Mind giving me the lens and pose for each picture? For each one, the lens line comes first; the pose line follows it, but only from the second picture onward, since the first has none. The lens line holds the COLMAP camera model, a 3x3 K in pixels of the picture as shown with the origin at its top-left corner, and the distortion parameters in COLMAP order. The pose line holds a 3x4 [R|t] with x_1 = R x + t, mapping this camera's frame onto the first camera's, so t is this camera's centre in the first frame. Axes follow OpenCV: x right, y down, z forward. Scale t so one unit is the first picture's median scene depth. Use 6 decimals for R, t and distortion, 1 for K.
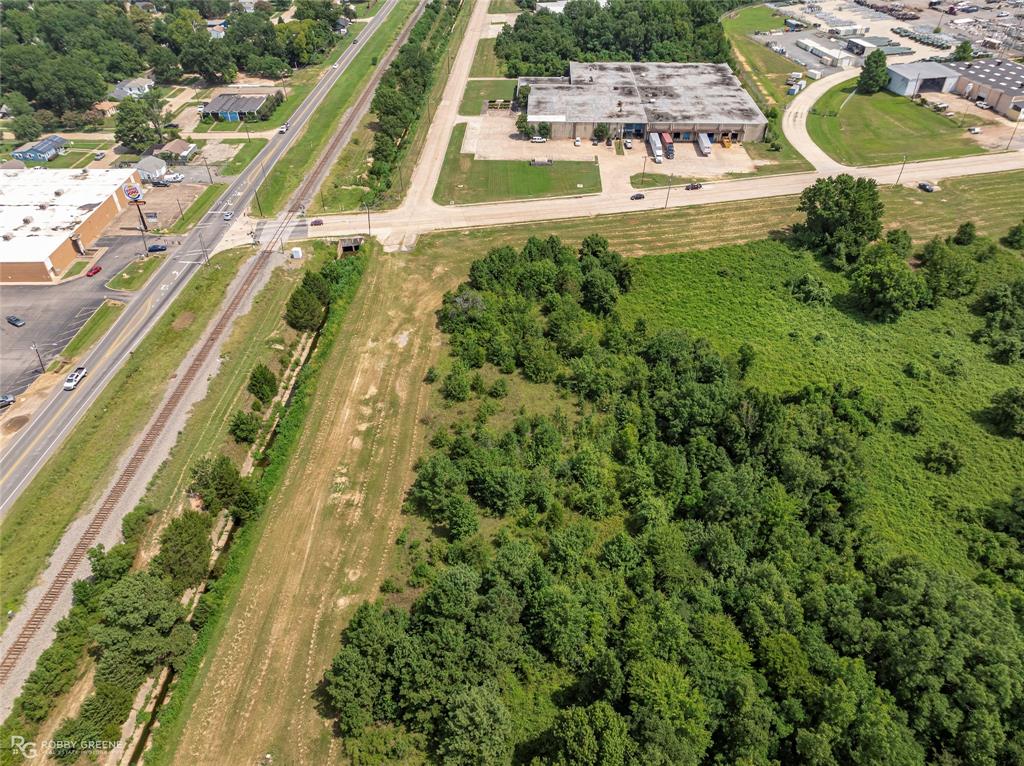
lens RADIAL K [[714.6, 0, 512.6], [0, 714.6, 381.8], [0, 0, 1]] dist [-0.019779, 0.031005]
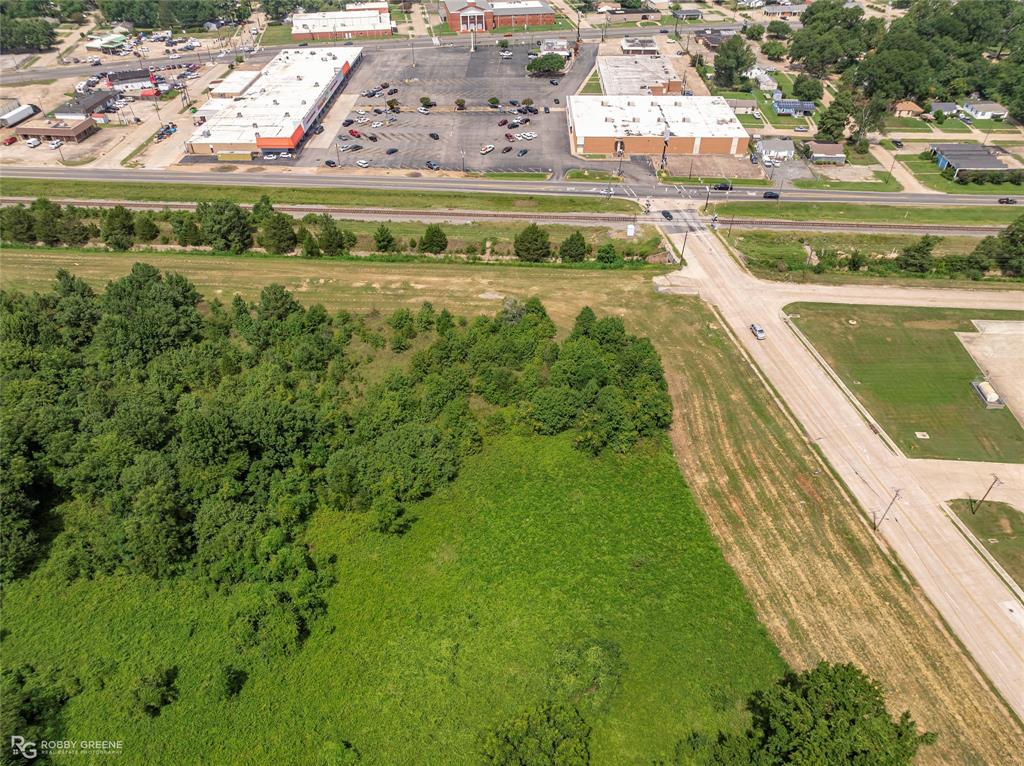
lens RADIAL K [[714.6, 0, 512.6], [0, 714.6, 381.8], [0, 0, 1]] dist [-0.019779, 0.031005]
pose [[-0.034928, 0.629348, -0.776338, 0.519302], [-0.623193, 0.593569, 0.509222, -0.374500], [0.781288, 0.501594, 0.371473, 0.463272]]
